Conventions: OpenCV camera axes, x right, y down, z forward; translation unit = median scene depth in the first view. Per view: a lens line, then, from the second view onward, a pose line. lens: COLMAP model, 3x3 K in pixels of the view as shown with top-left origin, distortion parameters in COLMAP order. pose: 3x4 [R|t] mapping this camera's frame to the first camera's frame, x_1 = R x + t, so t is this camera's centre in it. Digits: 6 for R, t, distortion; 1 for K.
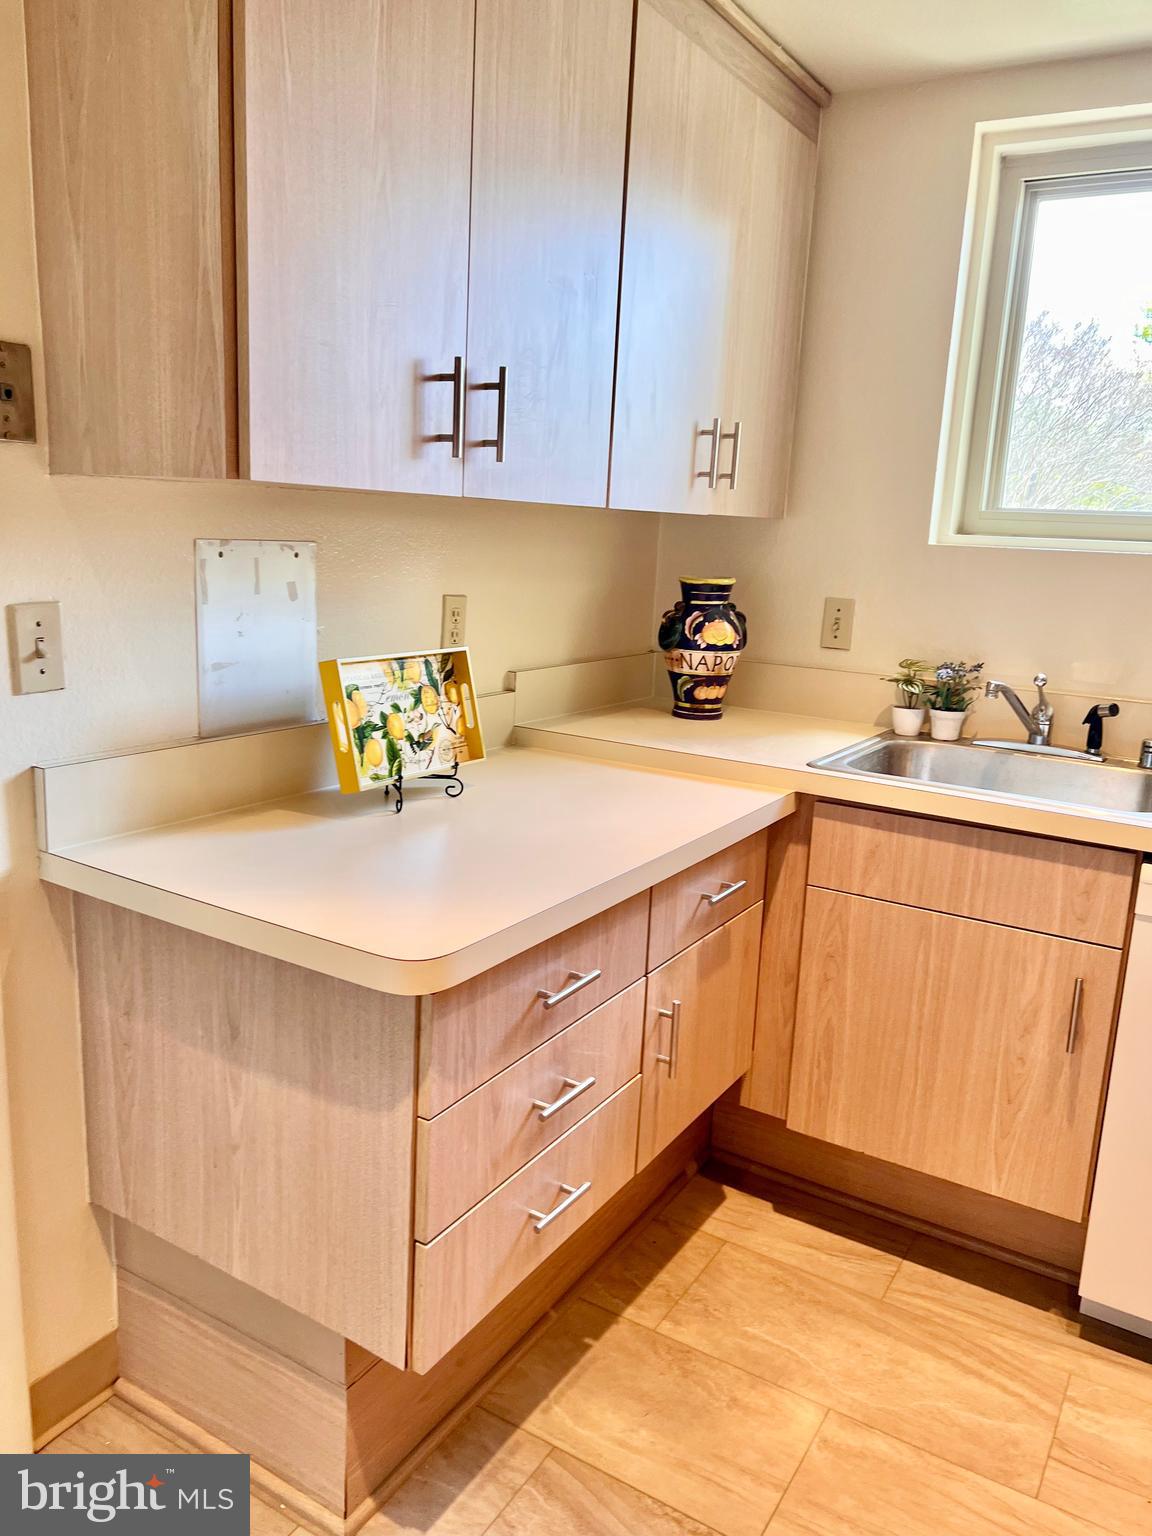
lens RADIAL K [[1136.3, 0, 576.2], [0, 1136.3, 782.0], [0, 0, 1]] dist [0.057449, -0.079157]
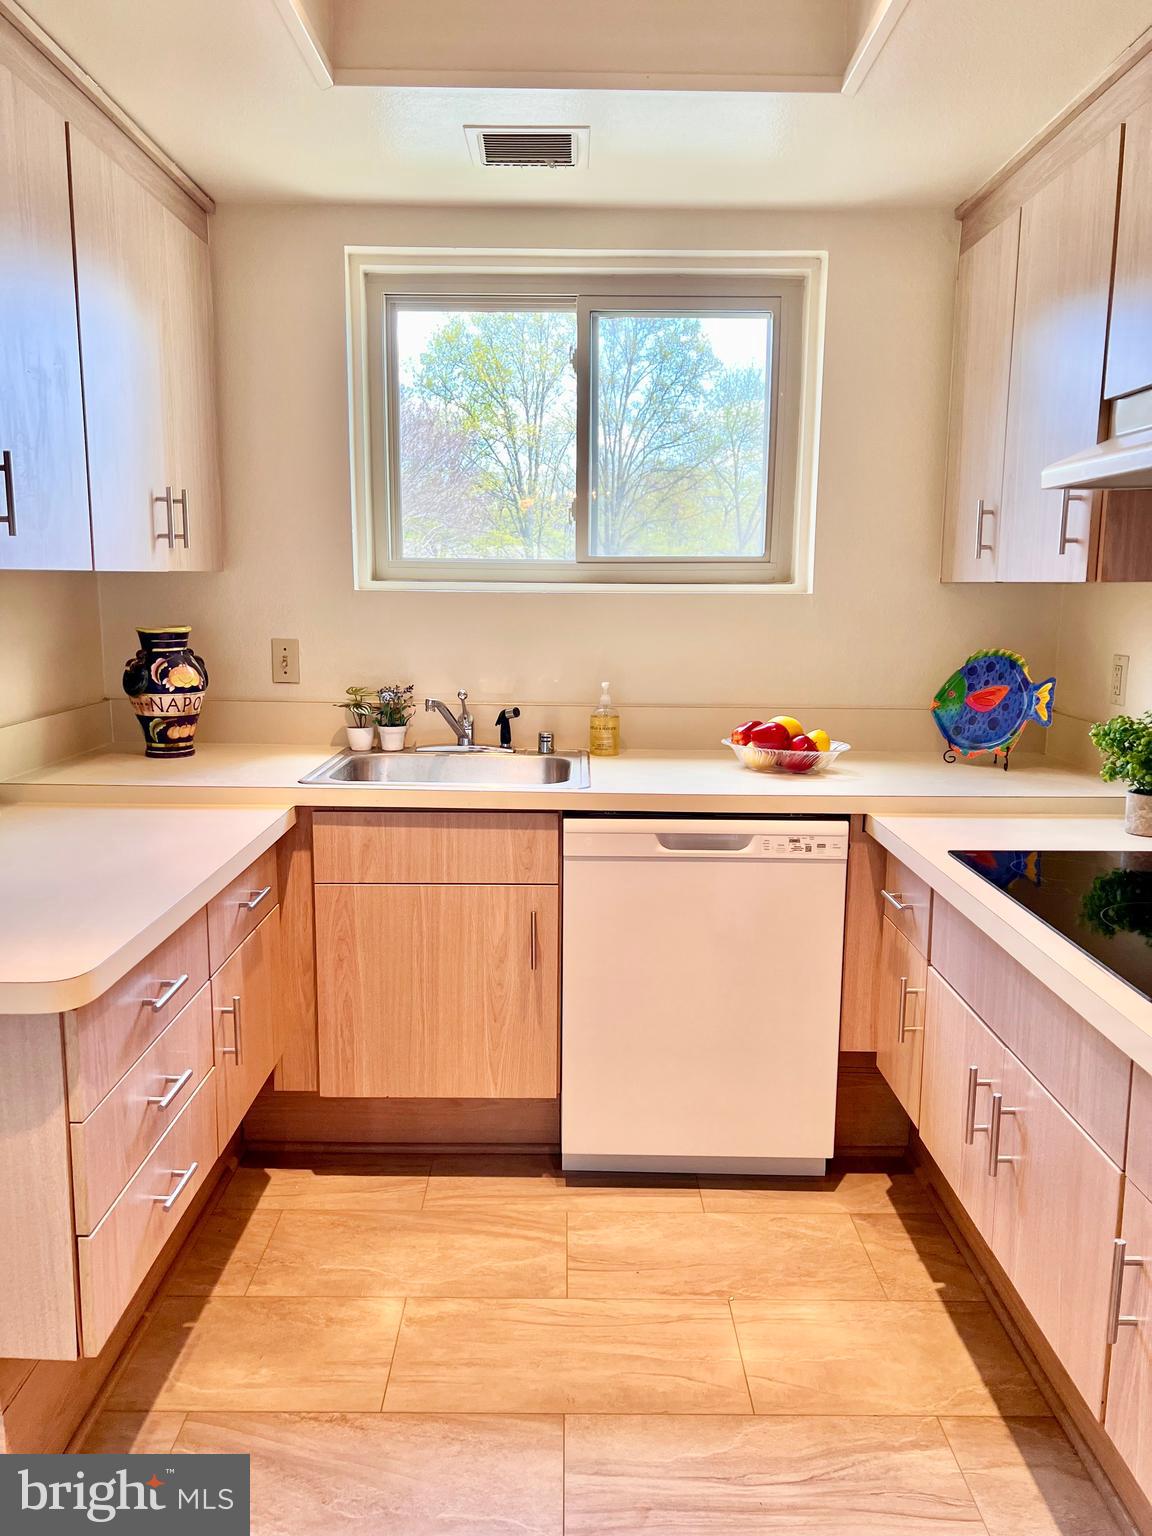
lens RADIAL K [[1149.9, 0, 576.0], [0, 1149.9, 768.0], [0, 0, 1]] dist [0.063833, -0.082869]
pose [[0.848431, -0.119621, 0.515613, -0.173331], [0.139518, 0.990219, 0.000154, 0.010323], [-0.510588, 0.071807, 0.856822, -0.171394]]
